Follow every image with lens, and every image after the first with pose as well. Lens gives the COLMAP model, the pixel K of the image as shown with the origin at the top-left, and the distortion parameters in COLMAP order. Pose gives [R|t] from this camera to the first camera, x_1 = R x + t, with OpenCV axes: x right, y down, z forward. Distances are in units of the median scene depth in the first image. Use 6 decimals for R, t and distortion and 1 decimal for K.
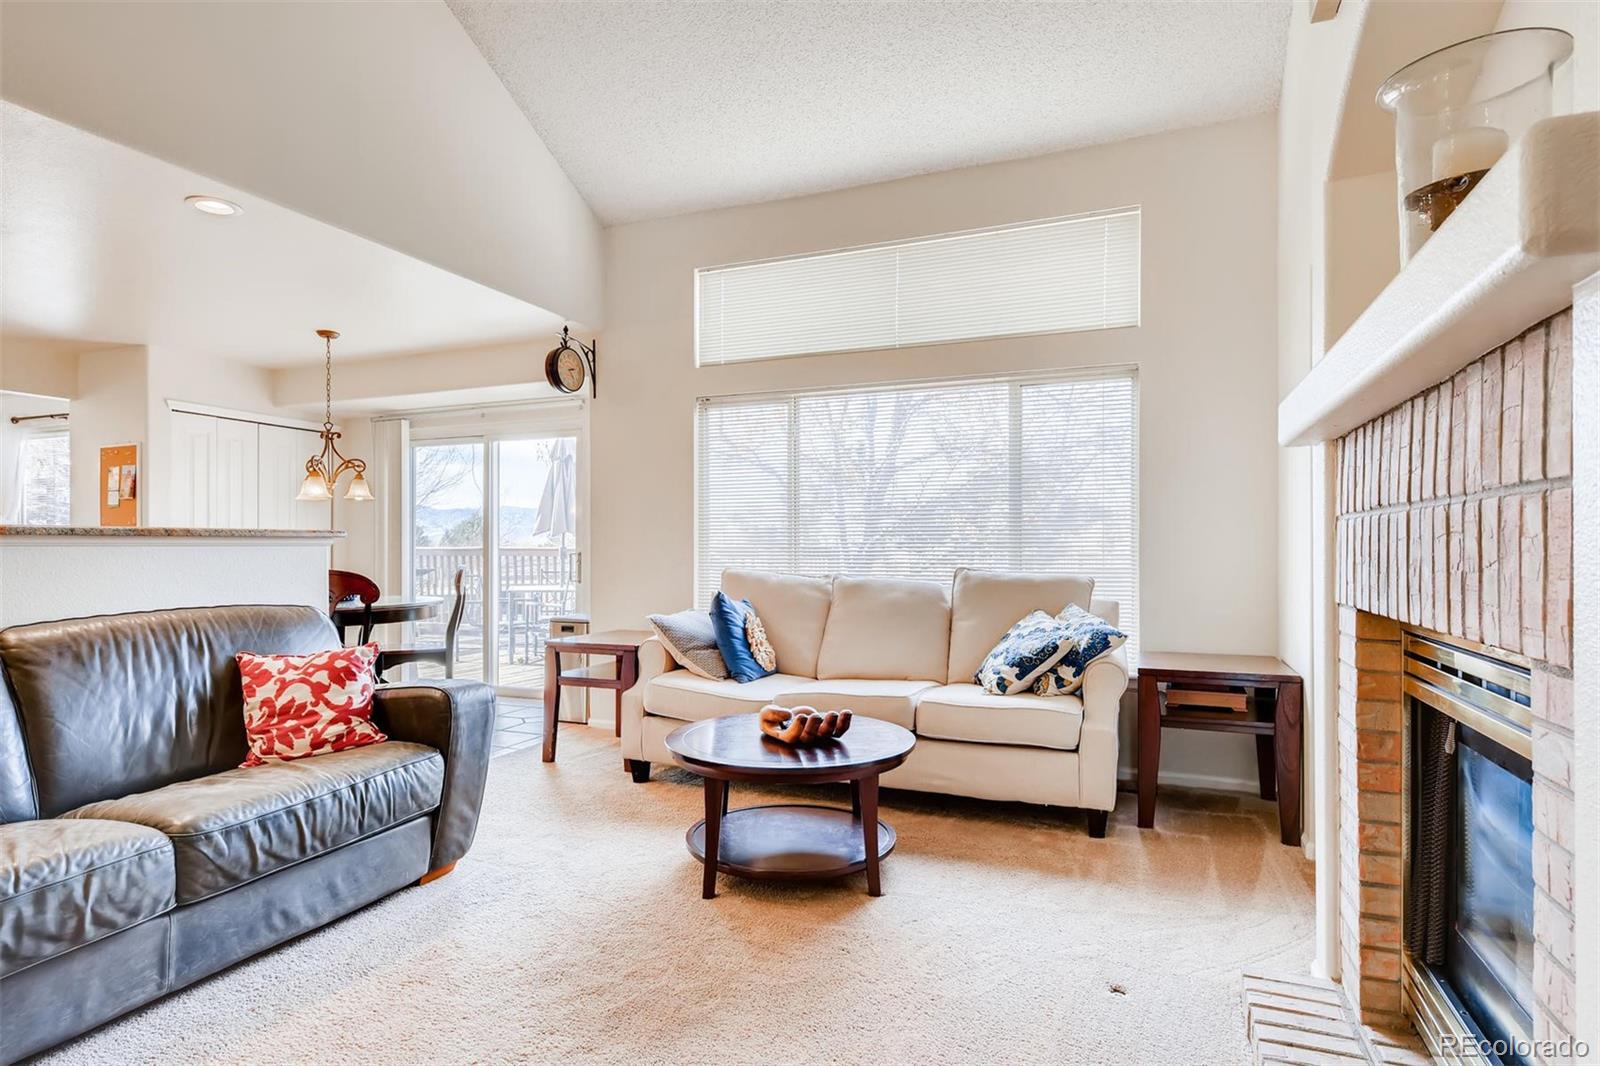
lens RADIAL K [[856.9, 0, 798.7], [0, 856.9, 548.8], [0, 0, 1]] dist [-0.001888, -0.001439]
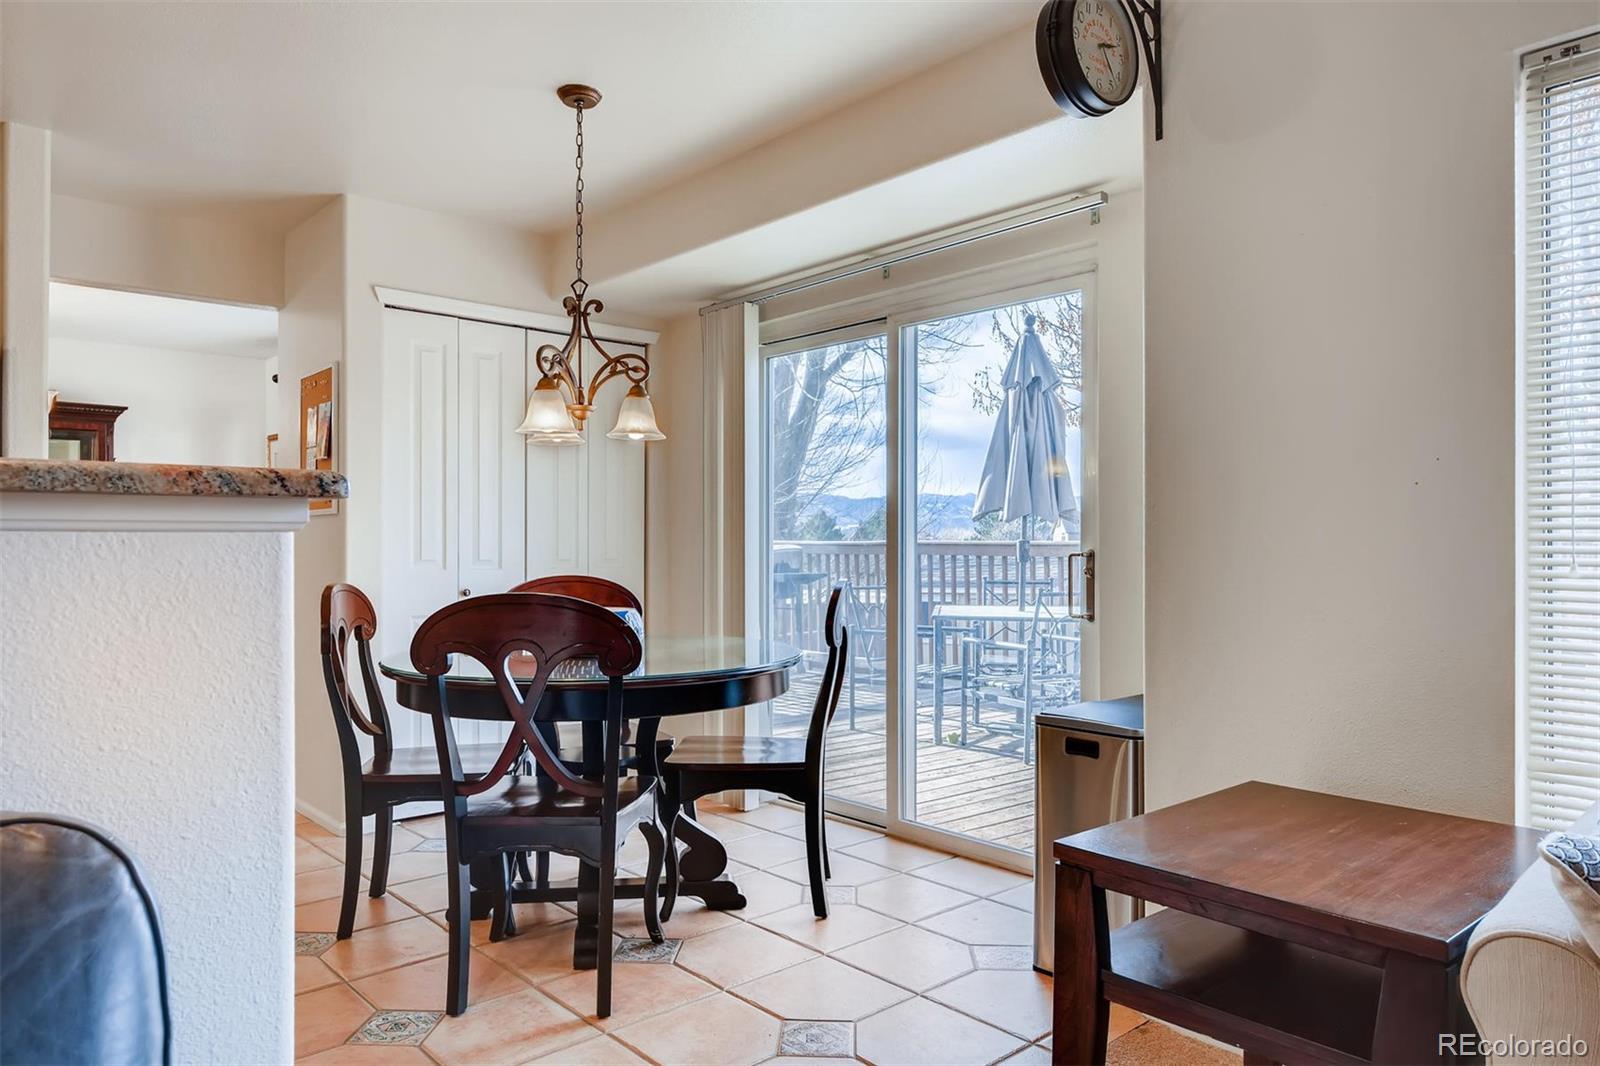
lens RADIAL K [[1019.0, 0, 799.7], [0, 1019.0, 537.9], [0, 0, 1]] dist [0.005760, -0.002055]
pose [[0.898956, -0.000443, -0.438040, -0.170974], [-0.002345, 0.999980, -0.005822, 0.000521], [0.438034, 0.006261, 0.898937, 0.494711]]
